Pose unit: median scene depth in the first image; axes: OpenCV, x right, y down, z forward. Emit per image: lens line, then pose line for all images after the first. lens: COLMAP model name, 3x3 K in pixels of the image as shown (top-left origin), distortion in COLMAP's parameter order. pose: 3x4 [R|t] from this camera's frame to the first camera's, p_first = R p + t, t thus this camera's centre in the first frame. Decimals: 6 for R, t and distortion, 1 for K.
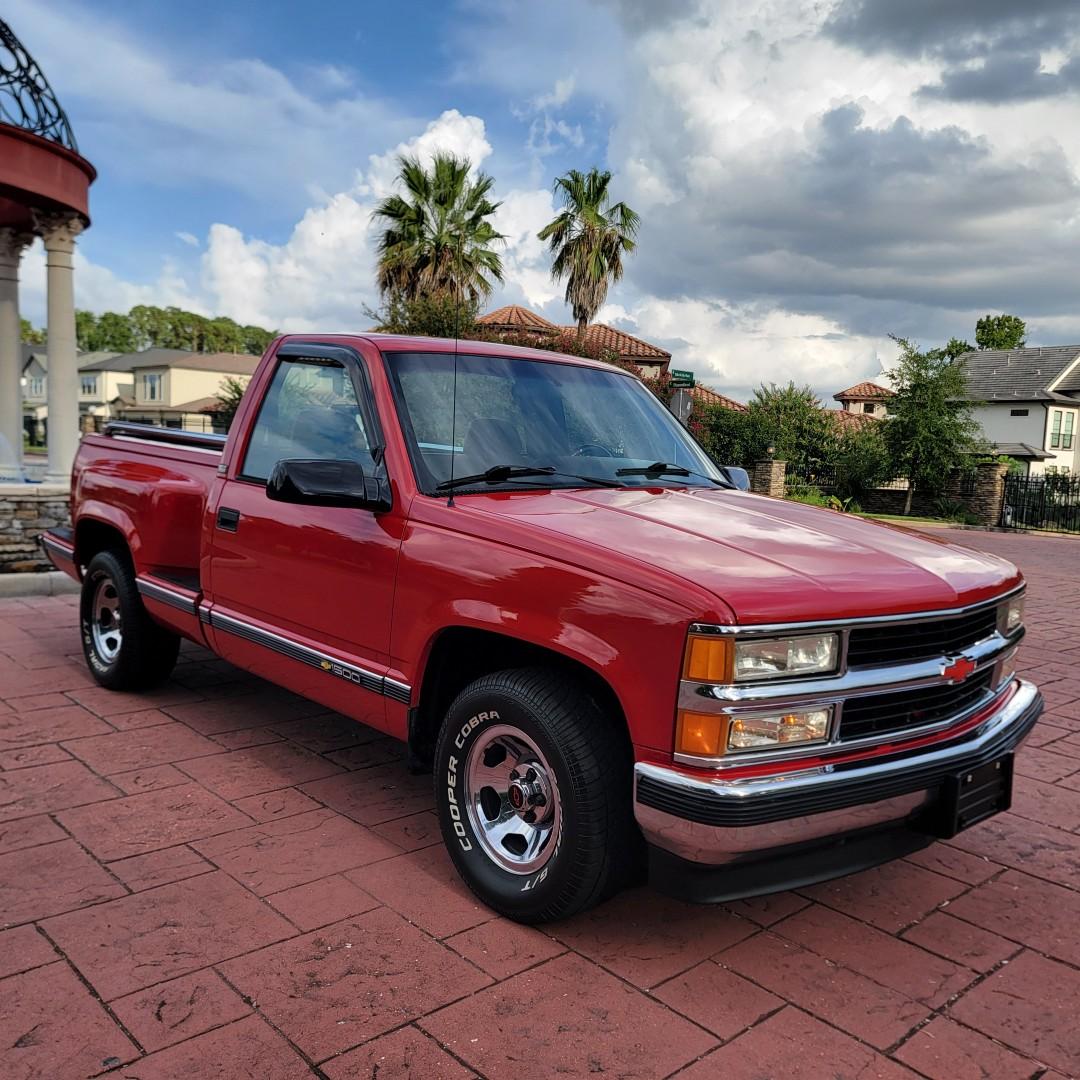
lens RADIAL K [[1027.5, 0, 540.0], [0, 1027.5, 540.0], [0, 0, 1]] dist [0.048399, -0.019164]
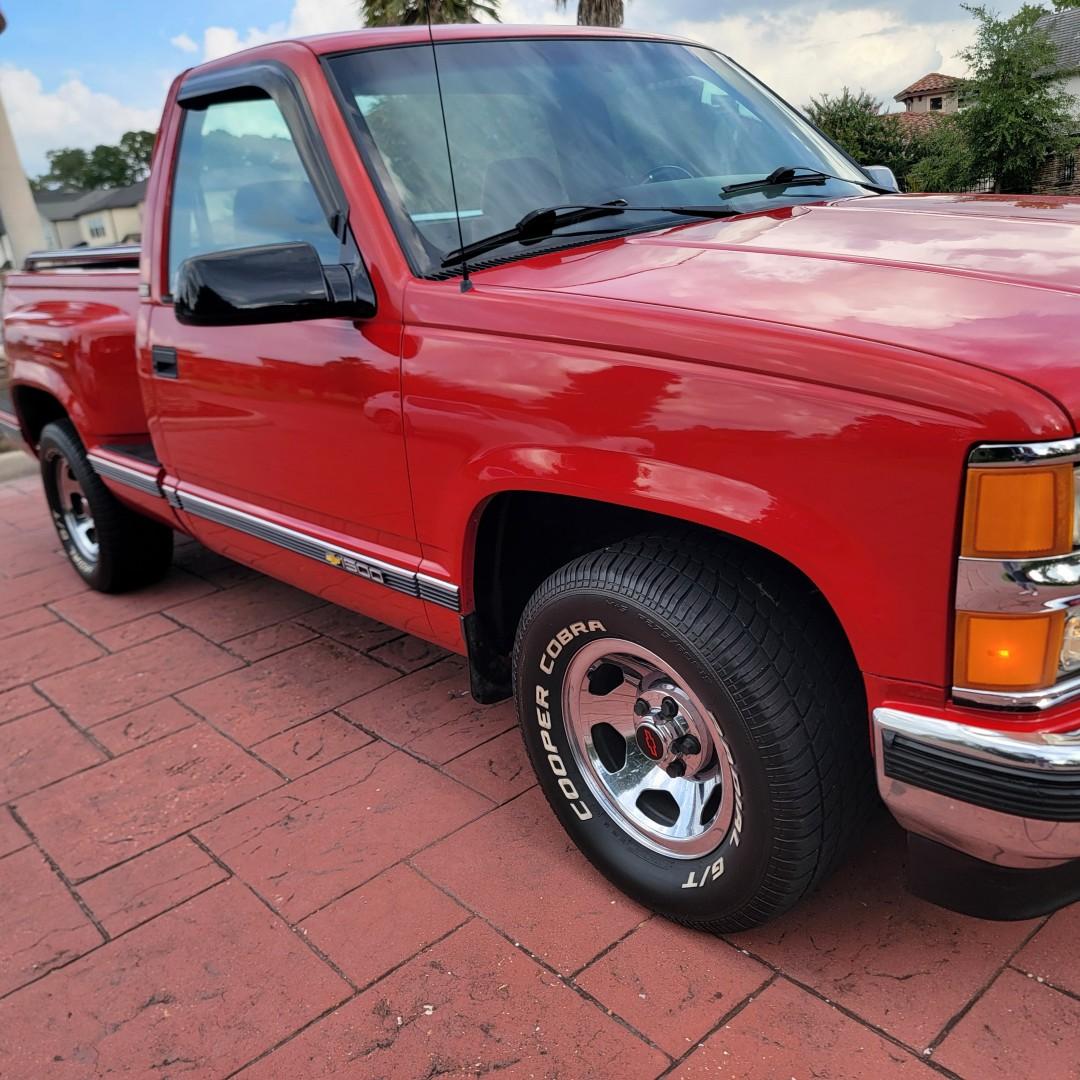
lens RADIAL K [[1034.0, 0, 568.1], [0, 1034.0, 517.1], [0, 0, 1]] dist [0.072041, -0.083701]
pose [[0.987042, -0.152866, -0.048778, -0.017569], [0.159327, 0.969746, 0.184951, -0.006581], [0.019030, -0.190326, 0.981536, 0.340721]]
